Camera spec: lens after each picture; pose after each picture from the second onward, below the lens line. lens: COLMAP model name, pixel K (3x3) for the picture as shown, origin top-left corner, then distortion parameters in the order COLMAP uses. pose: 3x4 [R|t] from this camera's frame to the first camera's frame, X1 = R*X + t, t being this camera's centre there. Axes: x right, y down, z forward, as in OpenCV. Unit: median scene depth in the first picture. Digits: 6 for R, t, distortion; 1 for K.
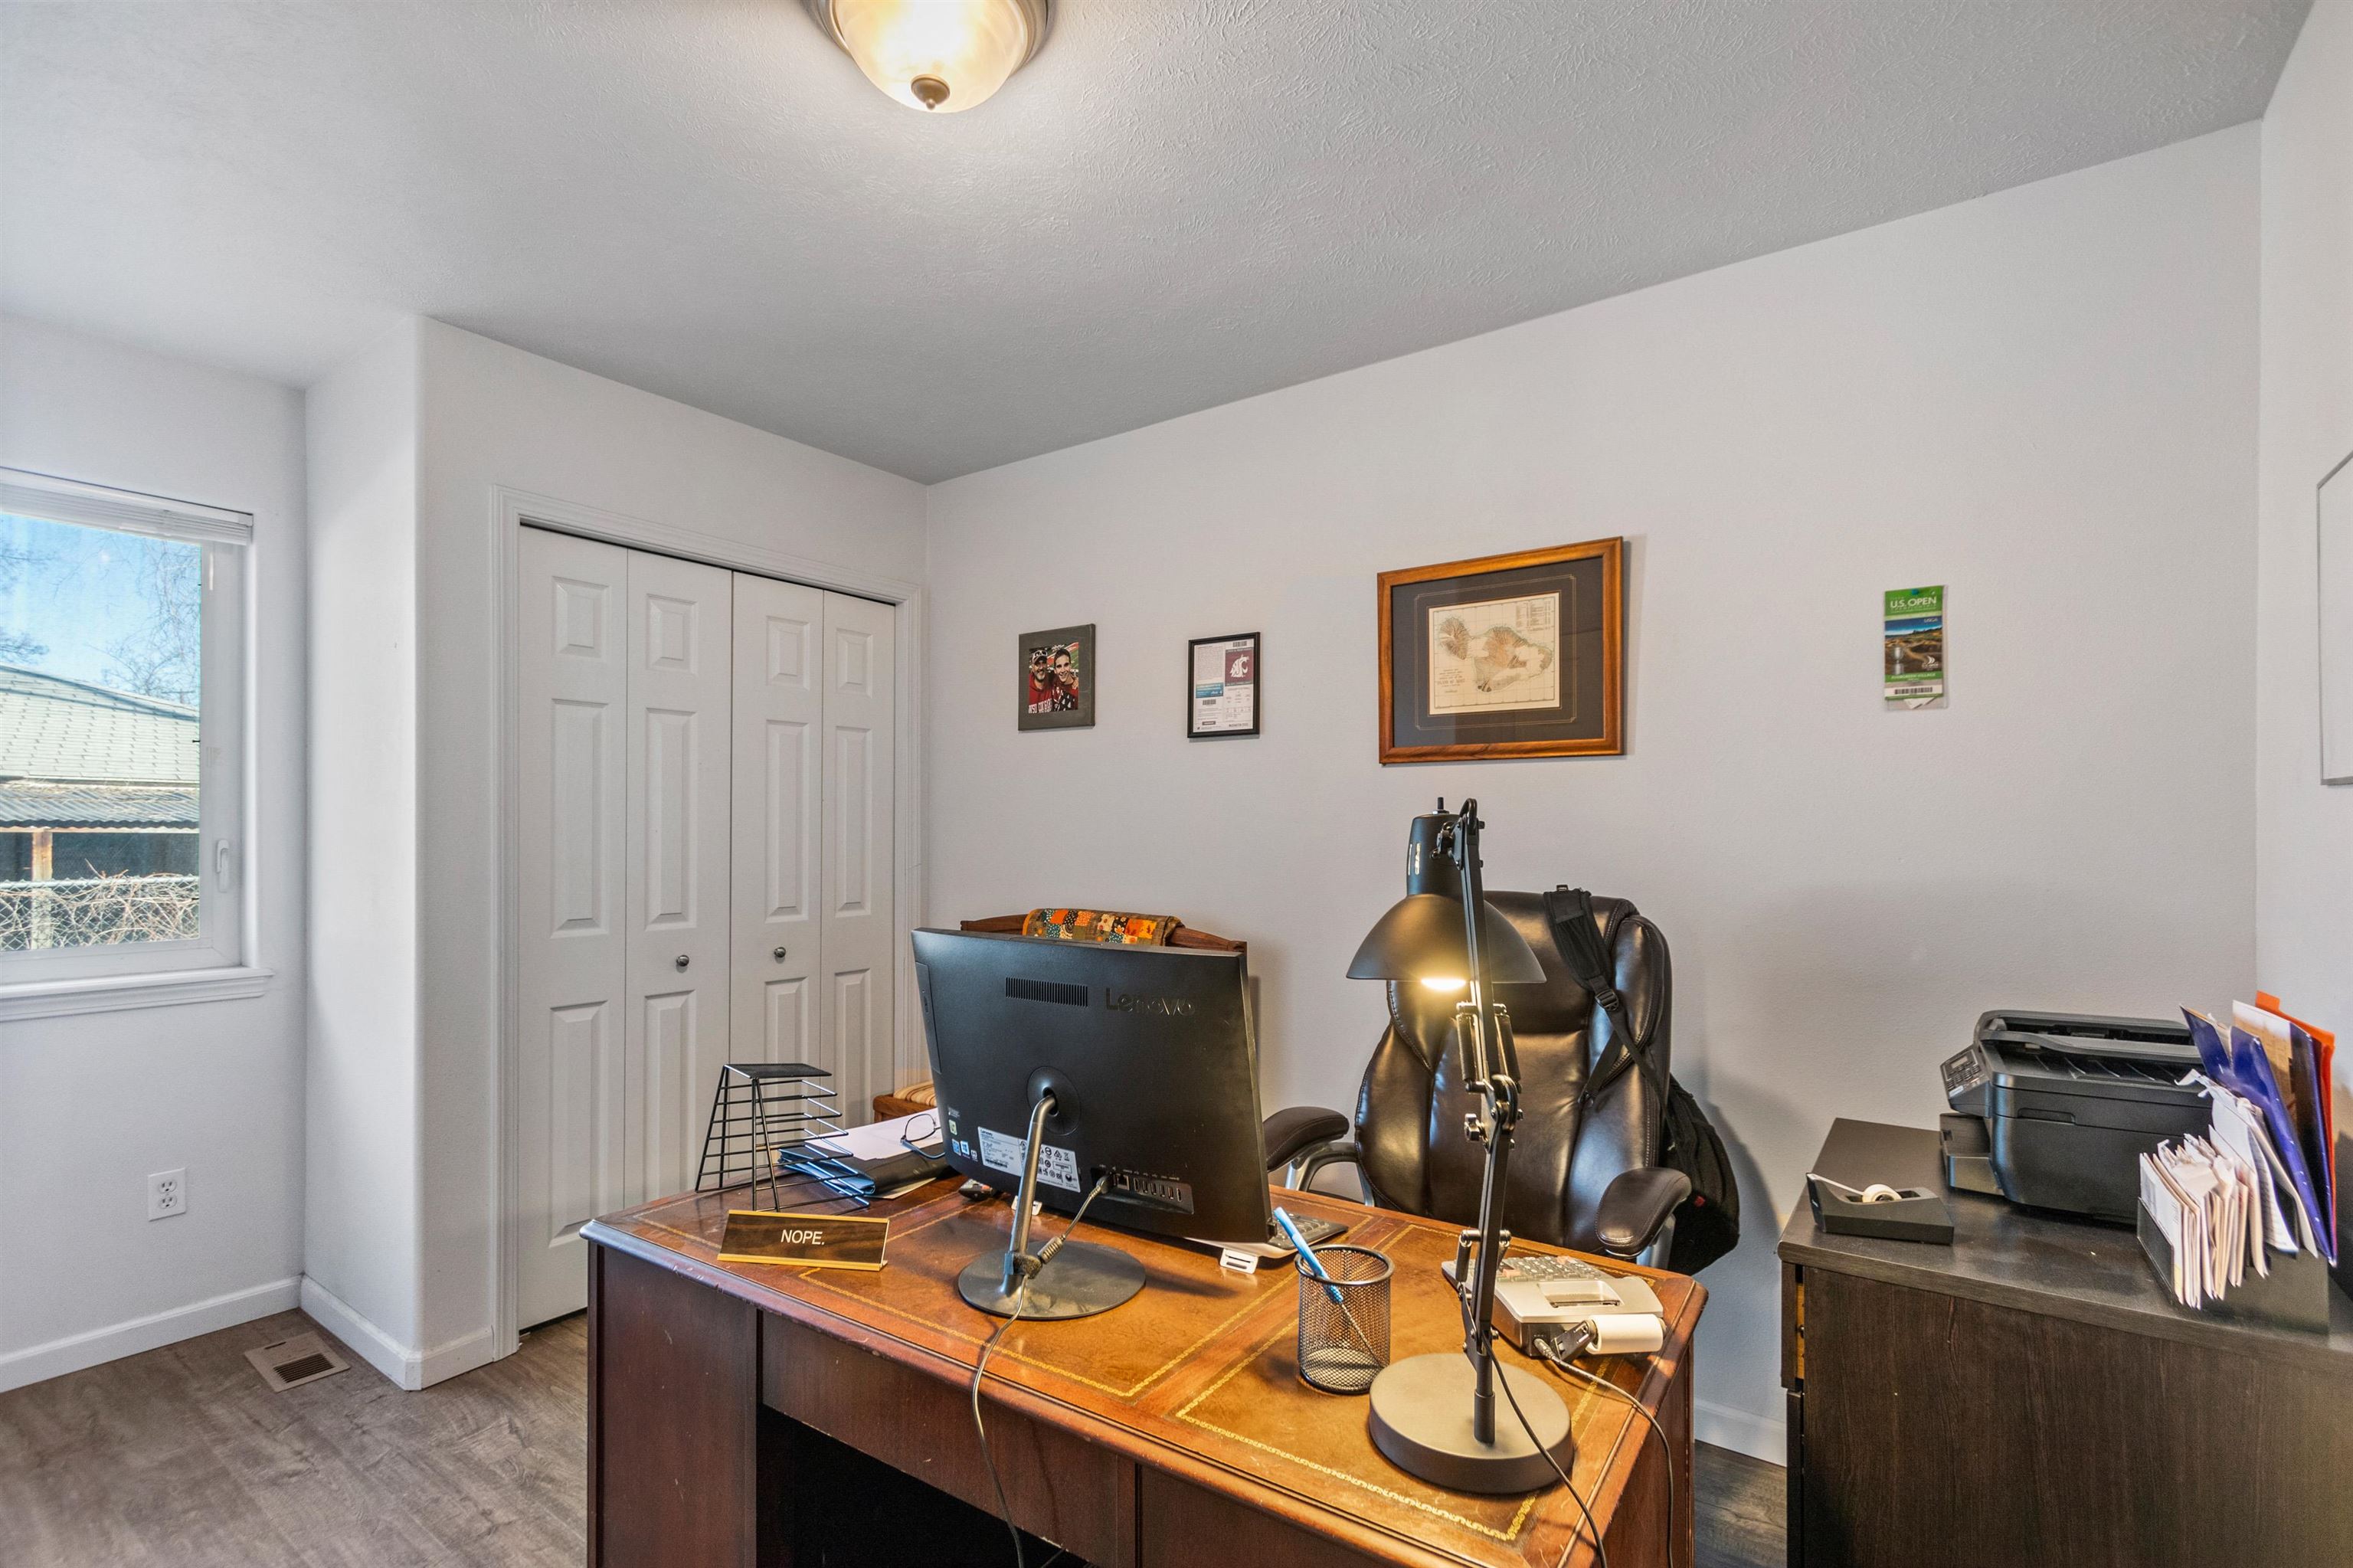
lens RADIAL K [[1074.0, 0, 1169.6], [0, 1074.0, 832.8], [0, 0, 1]] dist [0.002899, -0.000419]
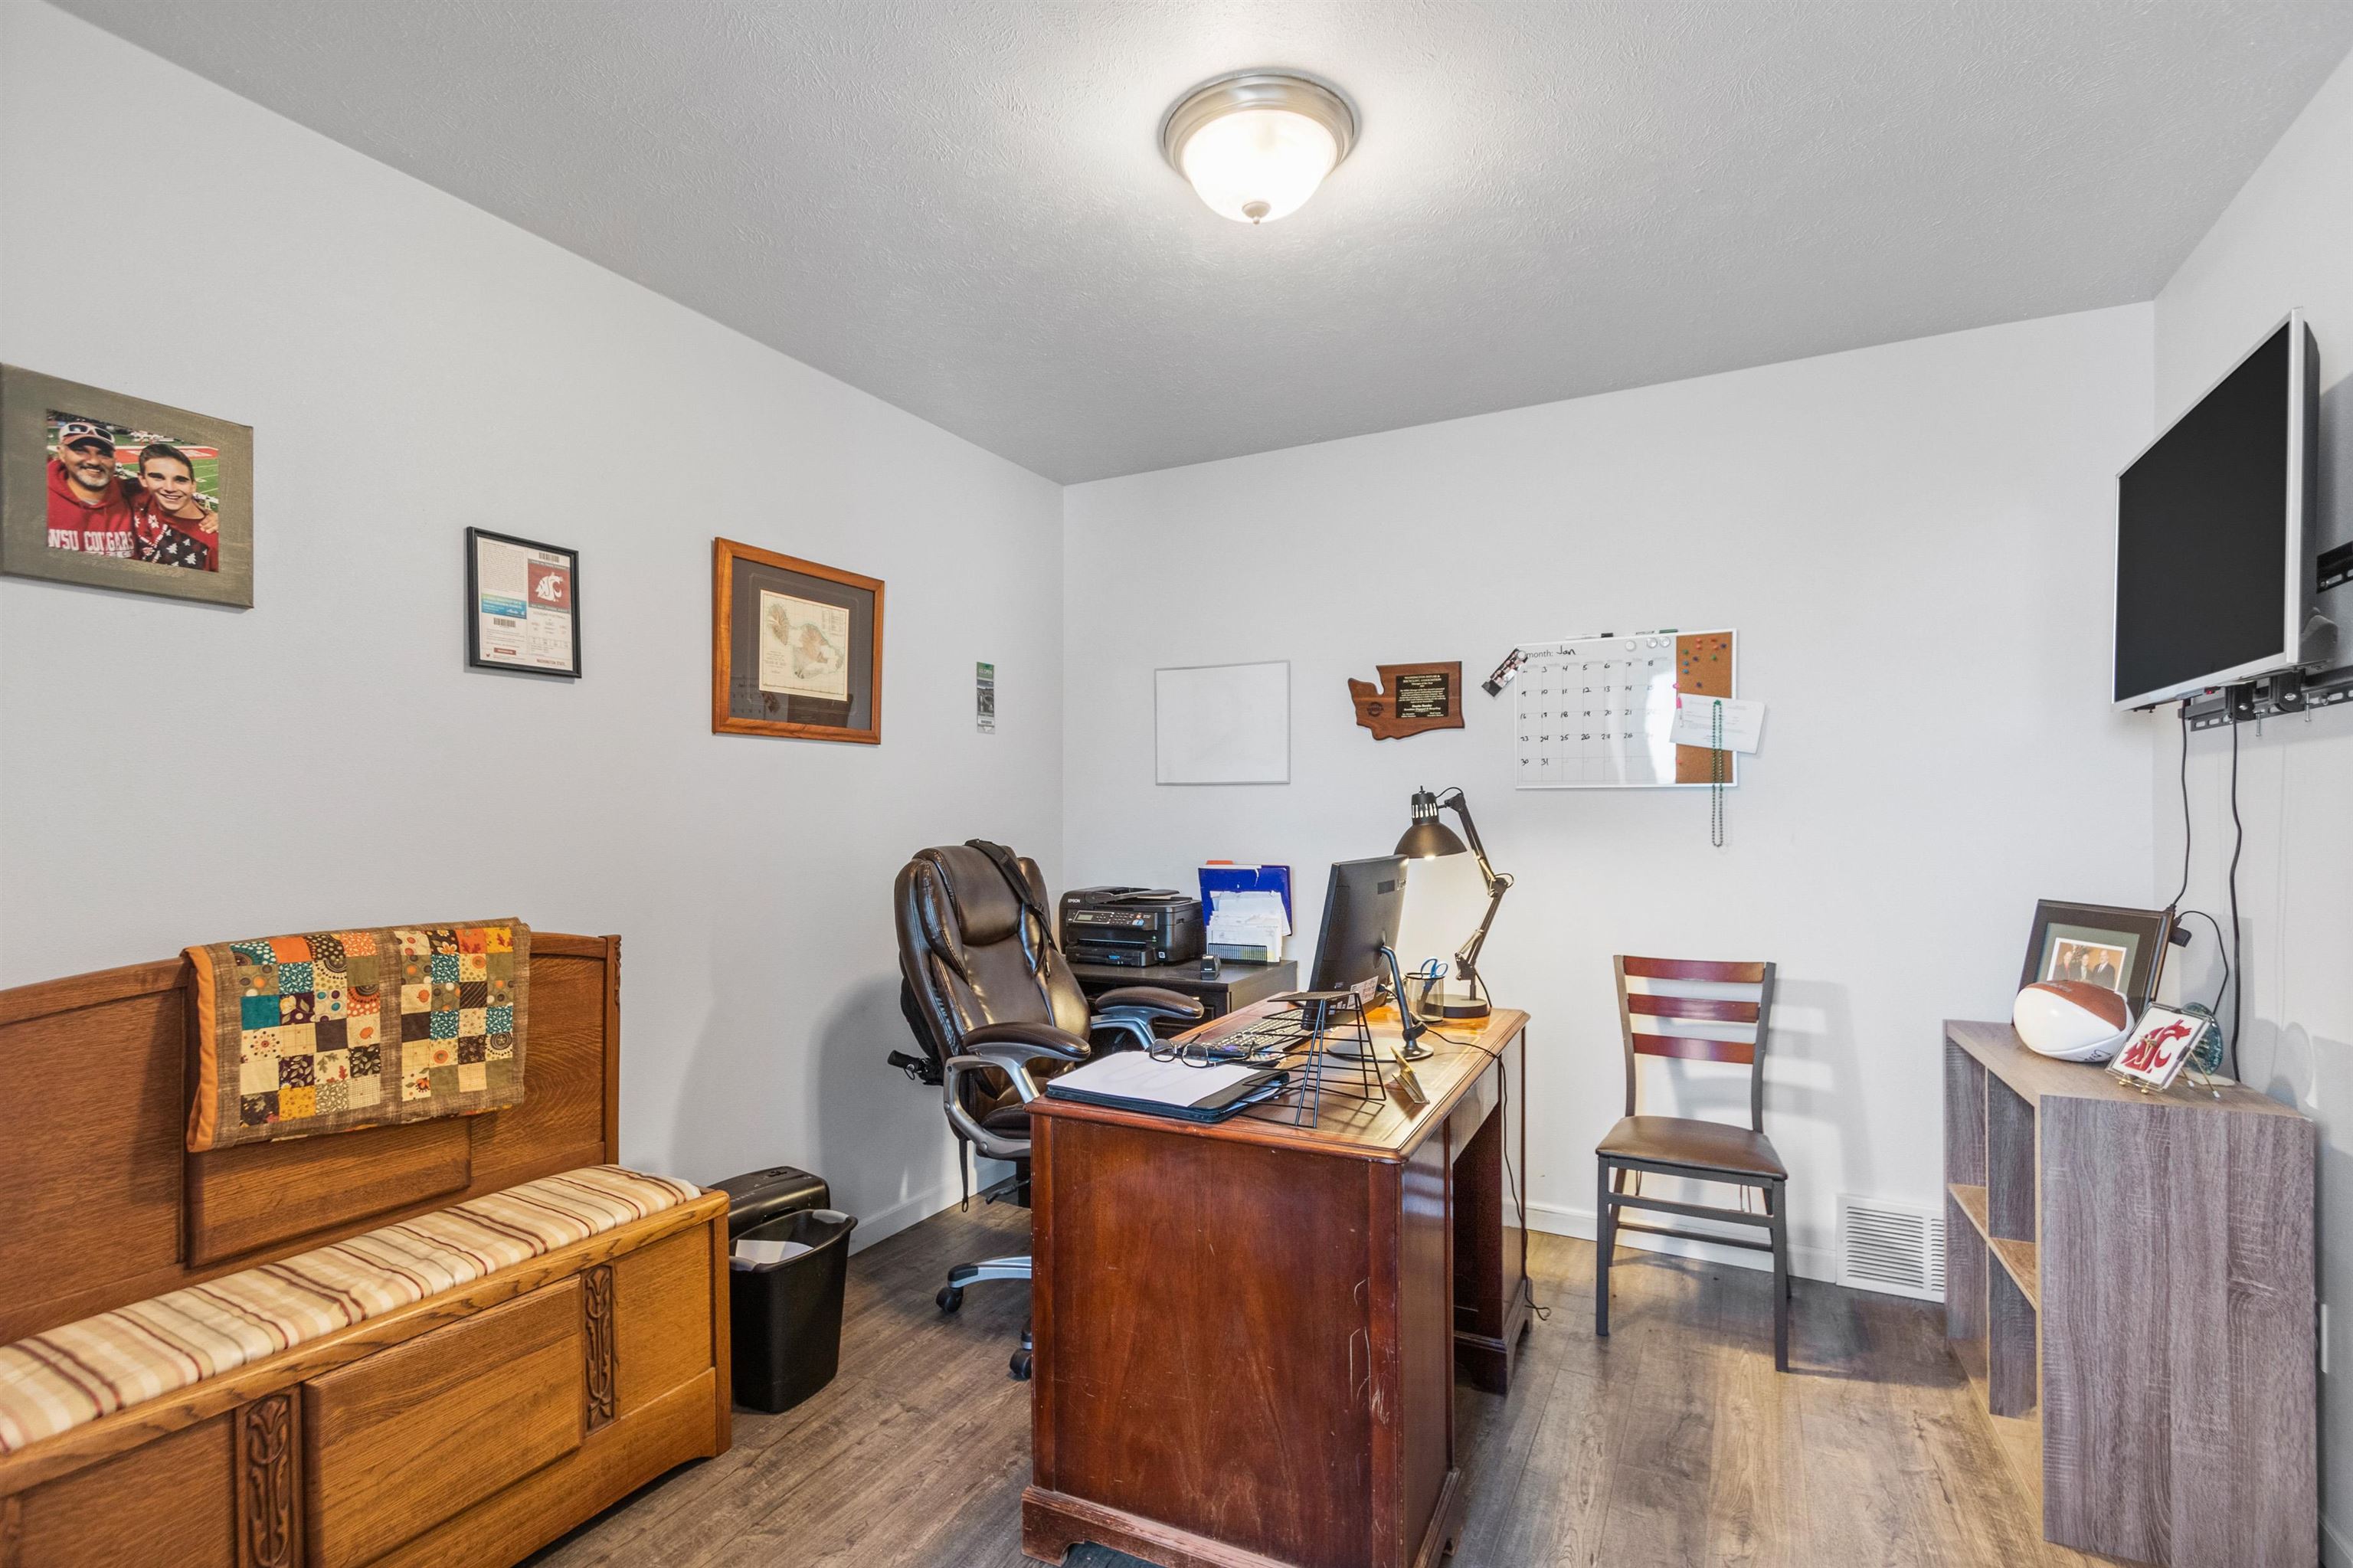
lens RADIAL K [[1093.3, 0, 1170.4], [0, 1093.3, 804.3], [0, 0, 1]] dist [0.004248, 0.000162]
pose [[-0.137872, 0.001487, 0.990449, -0.786624], [-0.001211, 0.999998, -0.001670, 0.002848], [-0.990449, -0.001430, -0.137870, 0.673579]]
